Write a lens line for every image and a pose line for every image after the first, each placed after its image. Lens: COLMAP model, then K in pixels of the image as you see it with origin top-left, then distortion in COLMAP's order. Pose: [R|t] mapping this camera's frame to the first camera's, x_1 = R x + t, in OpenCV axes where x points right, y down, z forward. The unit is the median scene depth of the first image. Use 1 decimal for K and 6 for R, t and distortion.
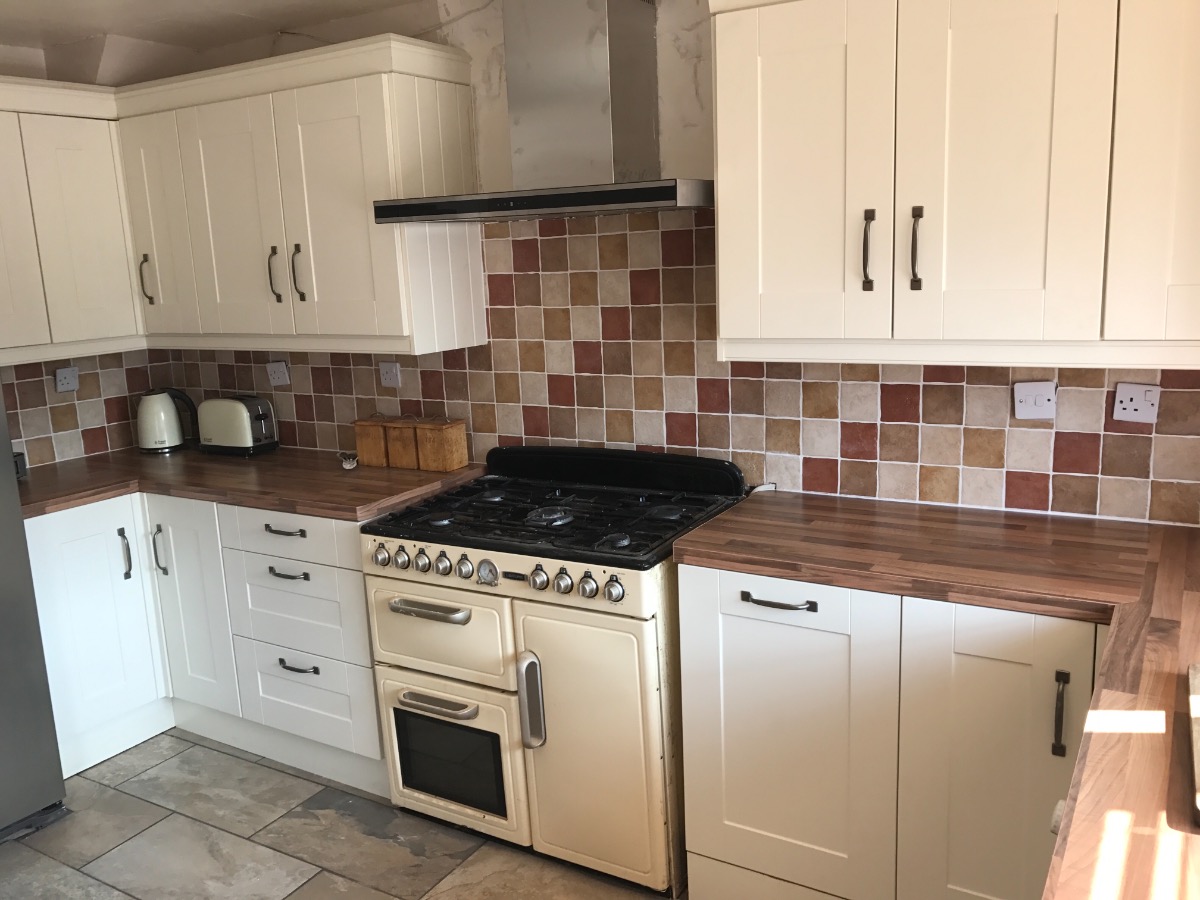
lens RADIAL K [[987.3, 0, 600.0], [0, 987.3, 450.0], [0, 0, 1]] dist [0.010491, -0.009021]
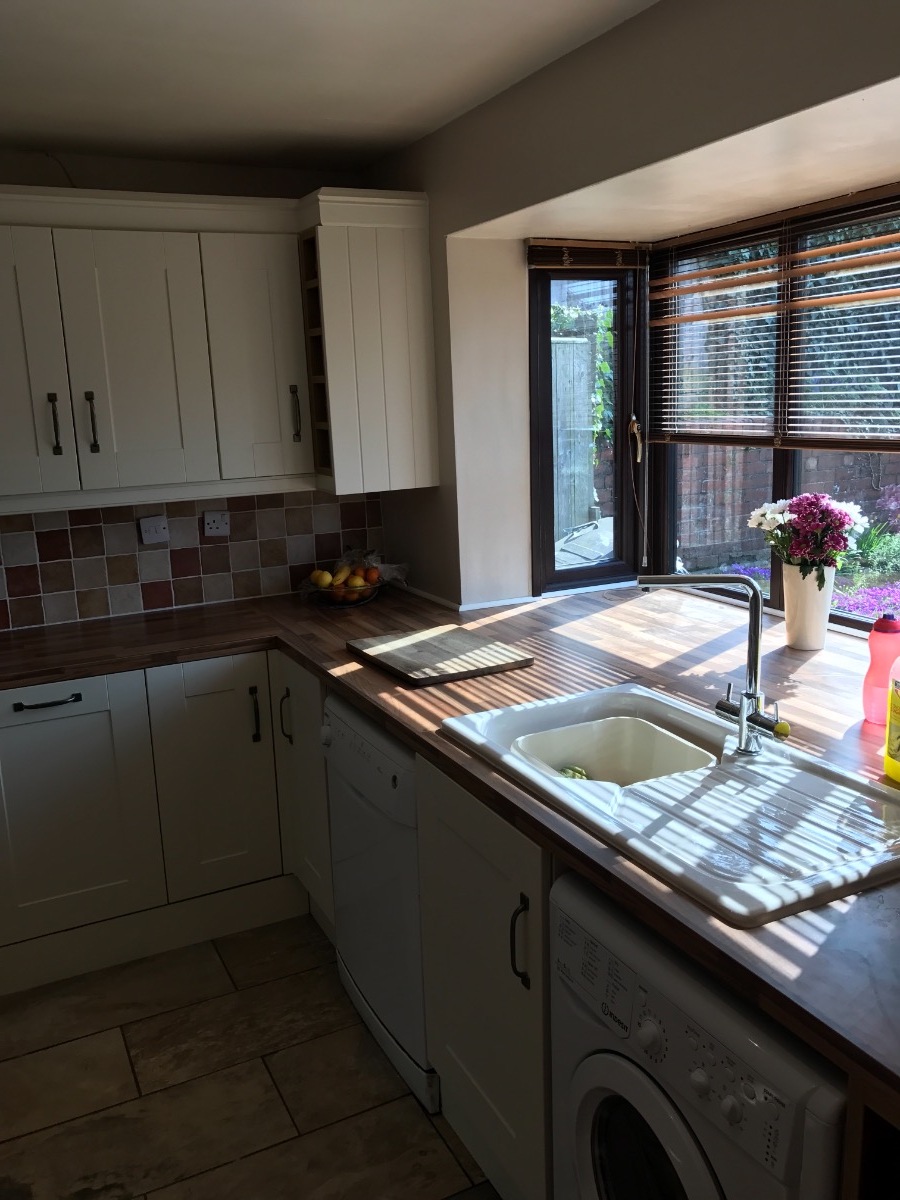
lens RADIAL K [[987.3, 0, 450.0], [0, 987.3, 600.0], [0, 0, 1]] dist [0.010491, -0.009021]
pose [[0.544568, -0.153240, 0.824599, -0.375498], [0.181290, 0.981431, 0.062661, 0.026739], [-0.818889, 0.115368, 0.562237, -0.094530]]
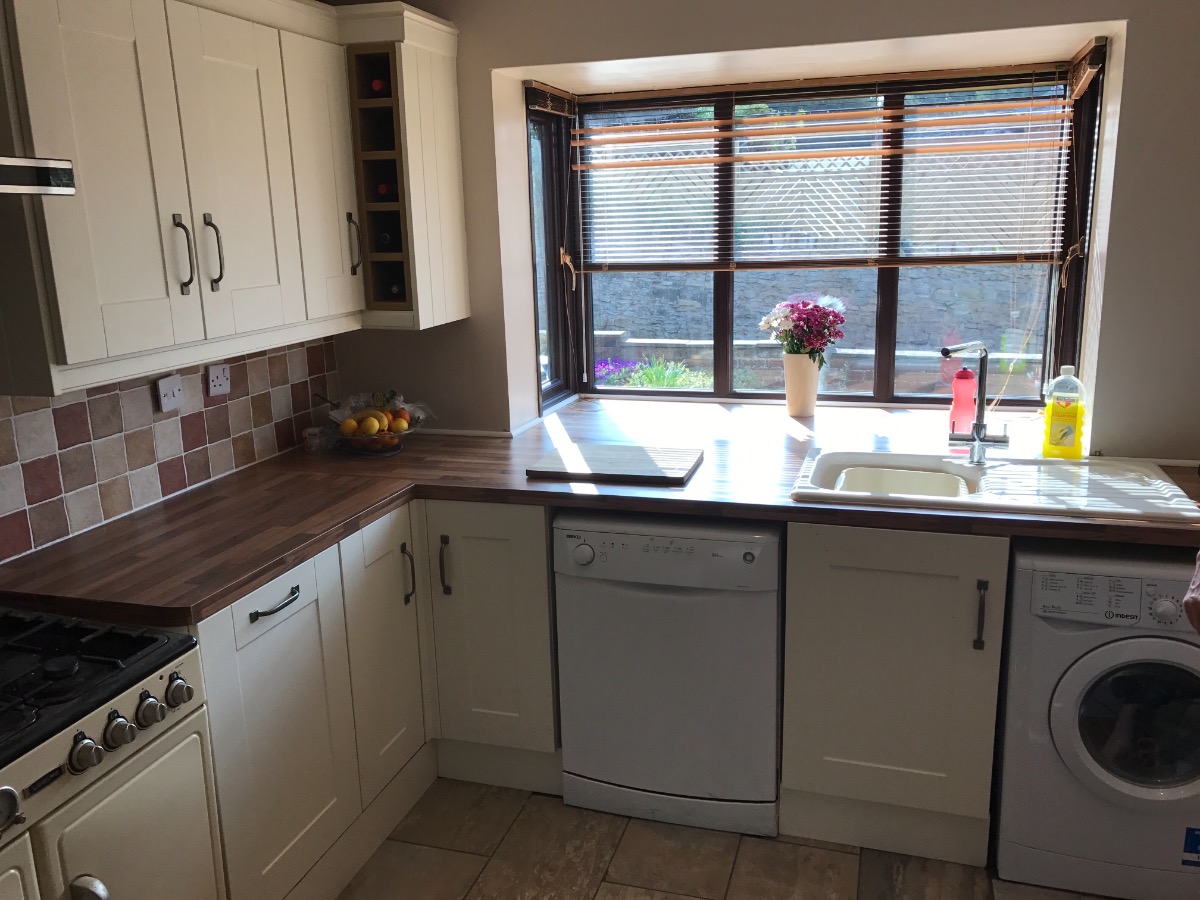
lens RADIAL K [[976.9, 0, 592.5], [0, 976.9, 449.1], [0, 0, 1]] dist [0.003487, -0.001820]
pose [[-0.229956, -0.175165, 0.957307, -0.543683], [0.230168, 0.945973, 0.228380, -0.097503], [-0.945591, 0.272859, -0.177215, 0.559364]]
